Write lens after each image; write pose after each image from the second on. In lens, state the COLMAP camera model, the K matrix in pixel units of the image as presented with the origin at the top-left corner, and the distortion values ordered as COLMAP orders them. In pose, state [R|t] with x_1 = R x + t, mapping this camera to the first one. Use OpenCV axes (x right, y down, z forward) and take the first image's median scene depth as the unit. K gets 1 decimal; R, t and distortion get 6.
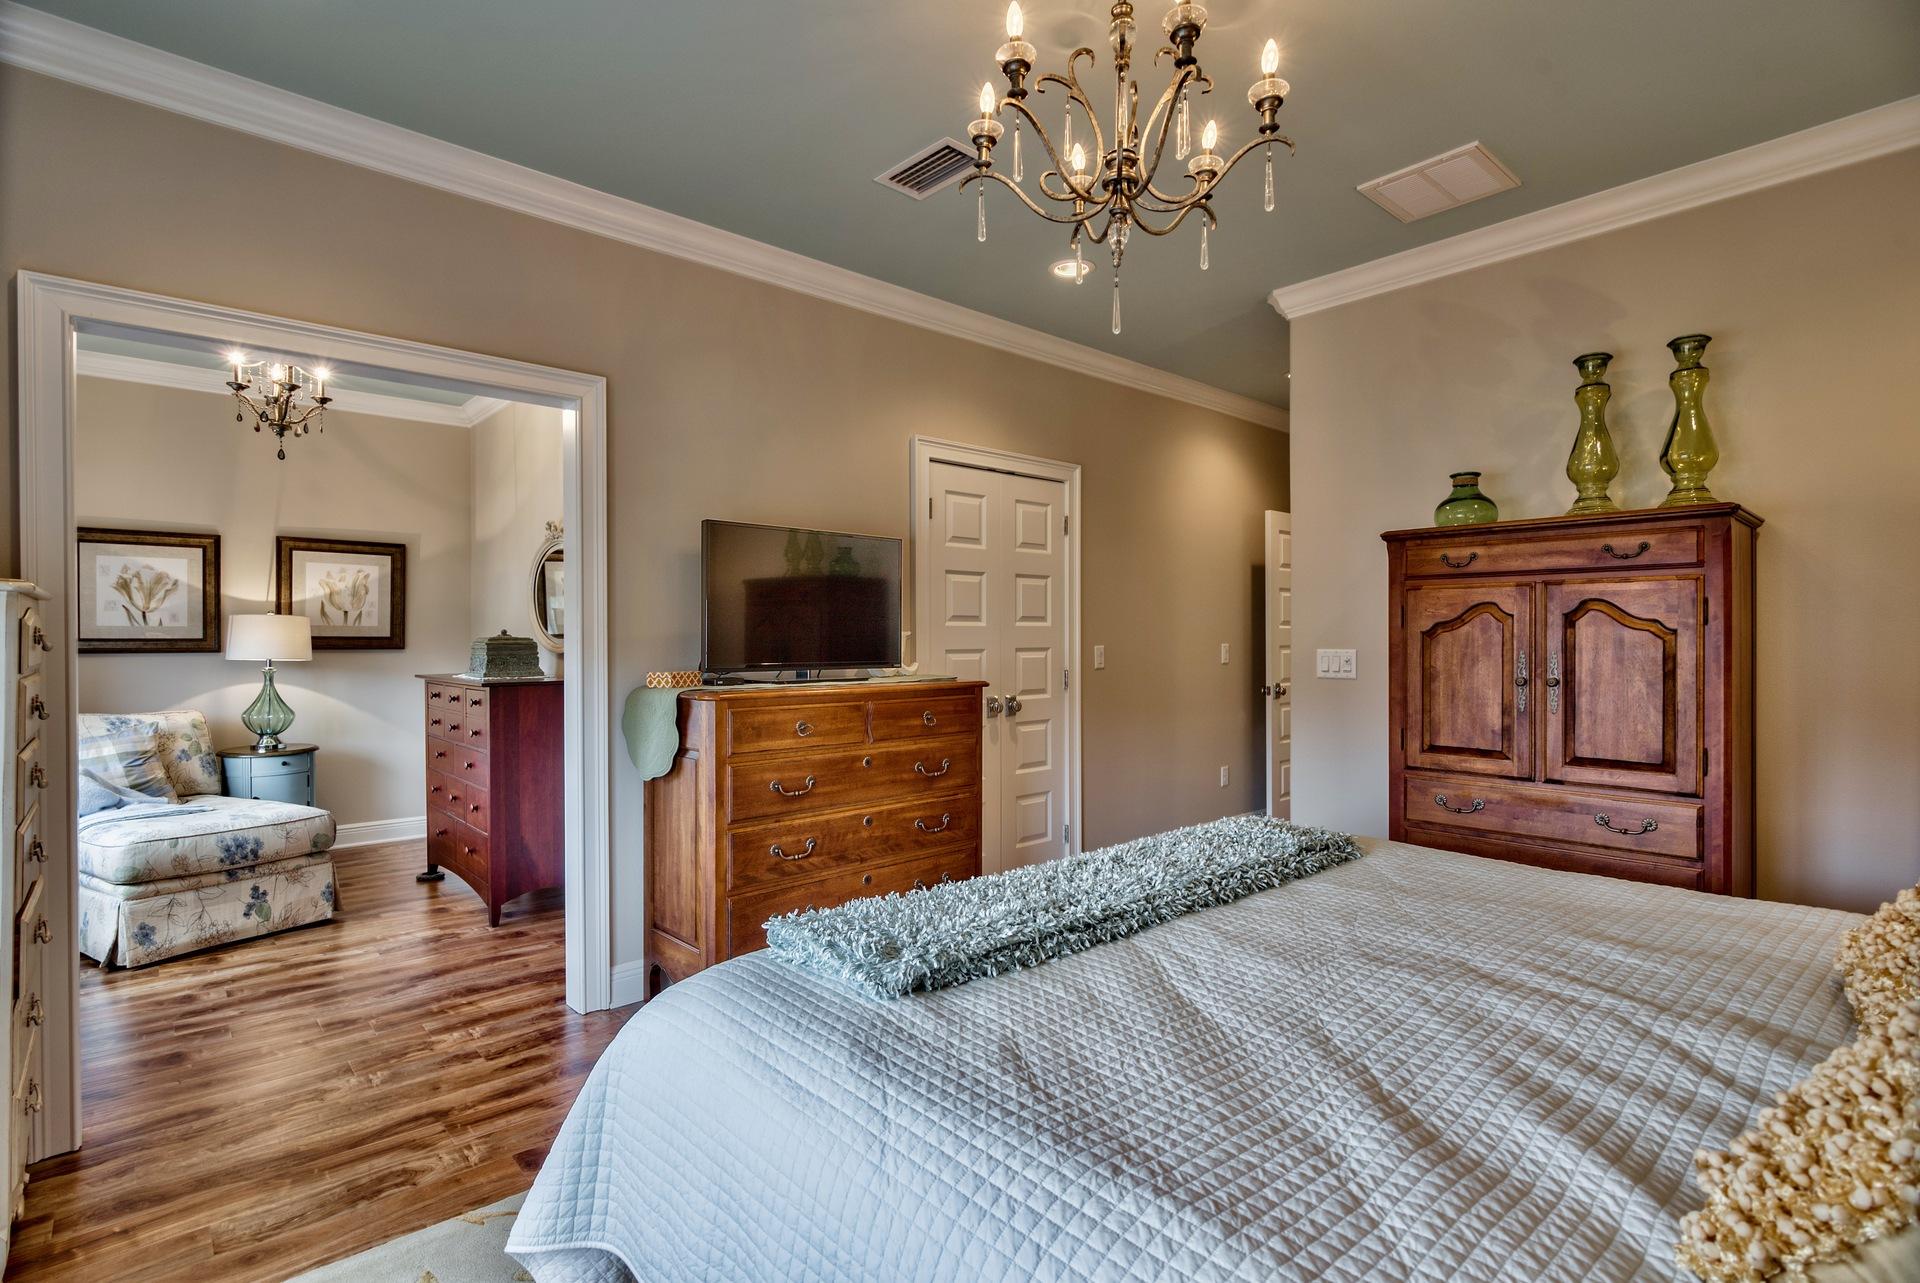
lens RADIAL K [[931.1, 0, 962.0], [0, 931.1, 649.6], [0, 0, 1]] dist [-0.008103, -0.000368]
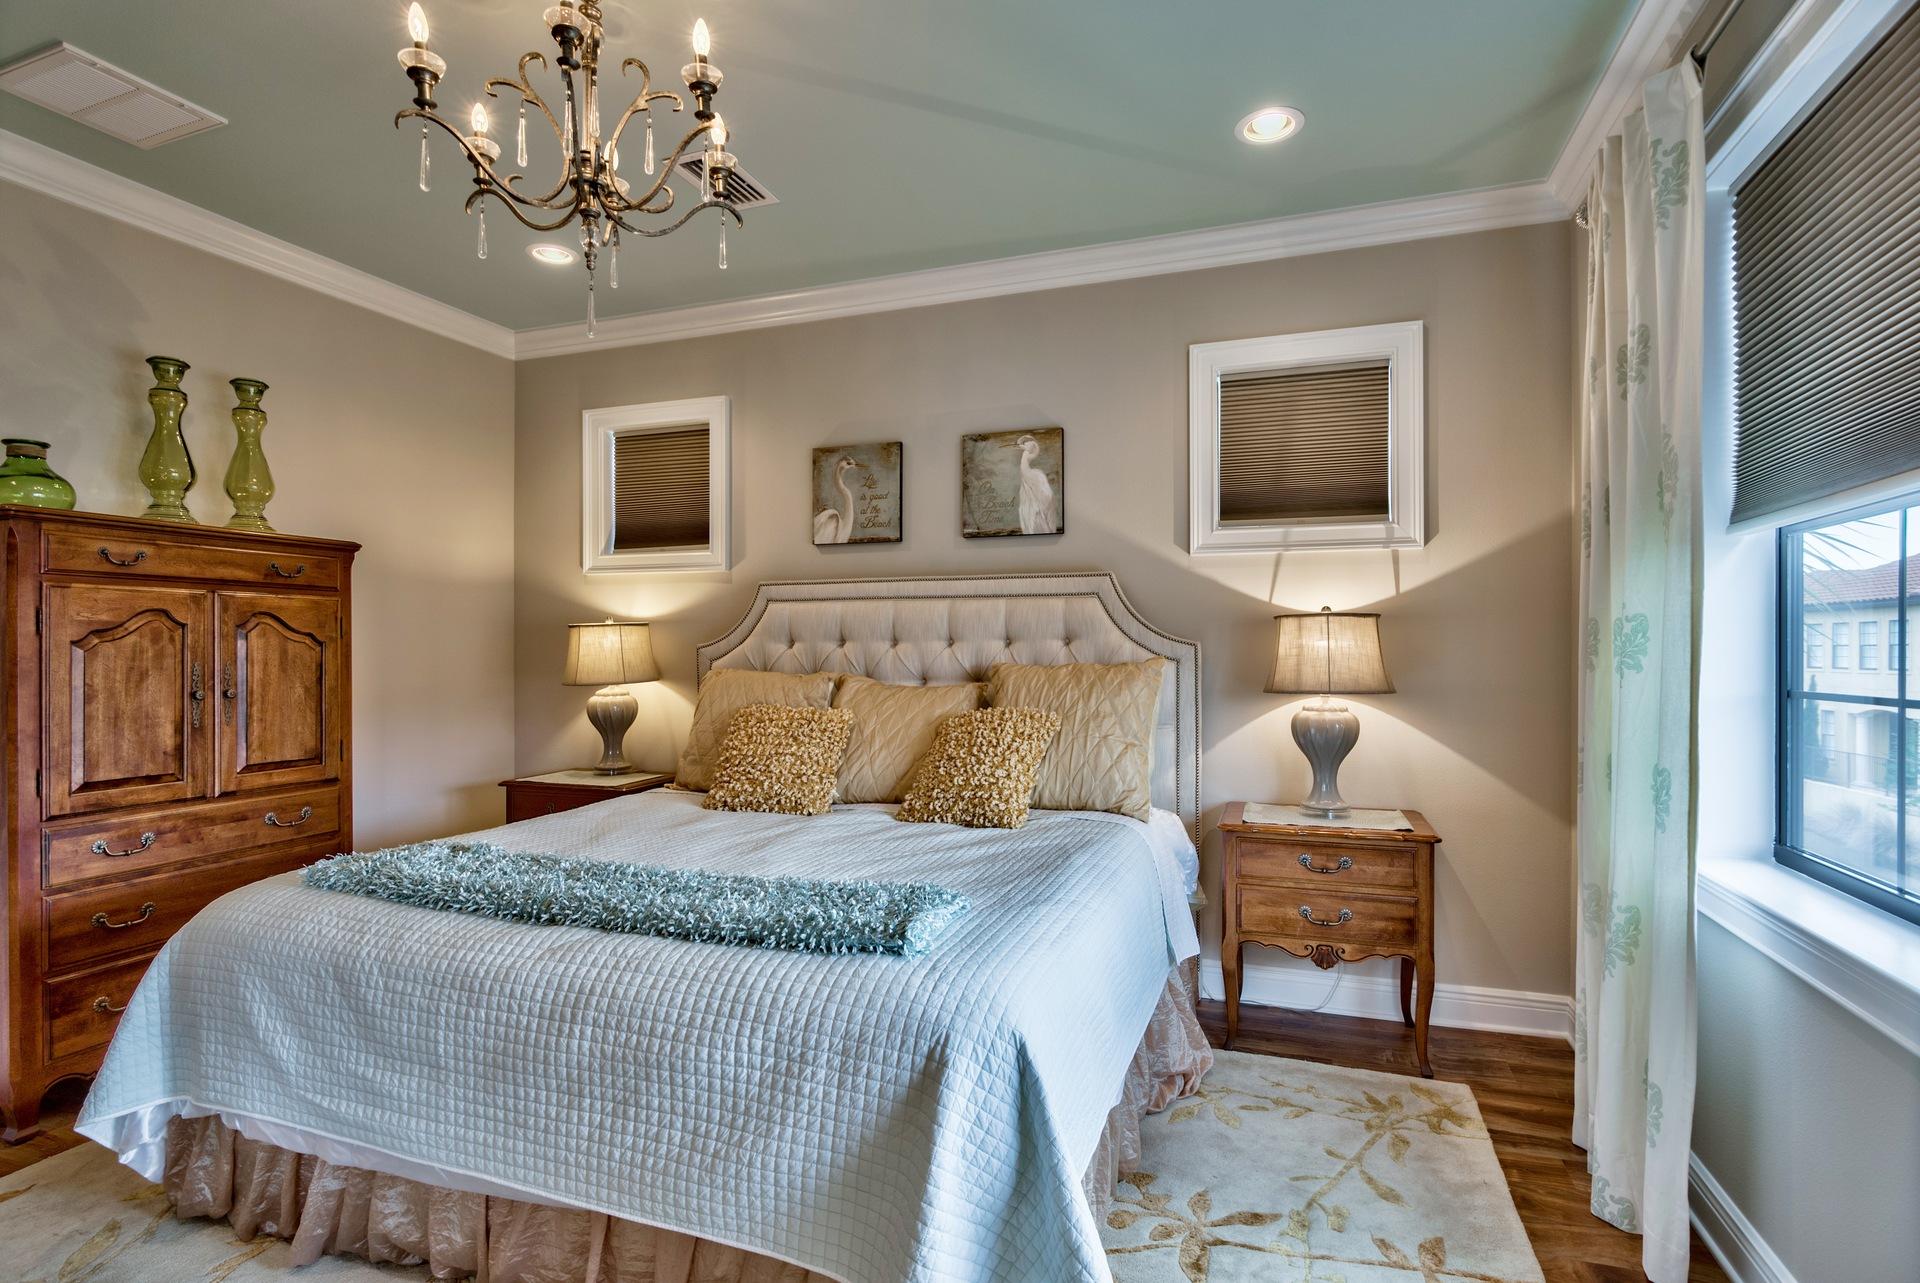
lens RADIAL K [[931.1, 0, 968.0], [0, 931.1, 644.8], [0, 0, 1]] dist [-0.008103, -0.000368]
pose [[-0.491890, 0.004703, 0.870645, -0.596734], [0.006534, 0.999977, -0.001710, -0.010247], [-0.870633, 0.004847, -0.491909, 0.764114]]
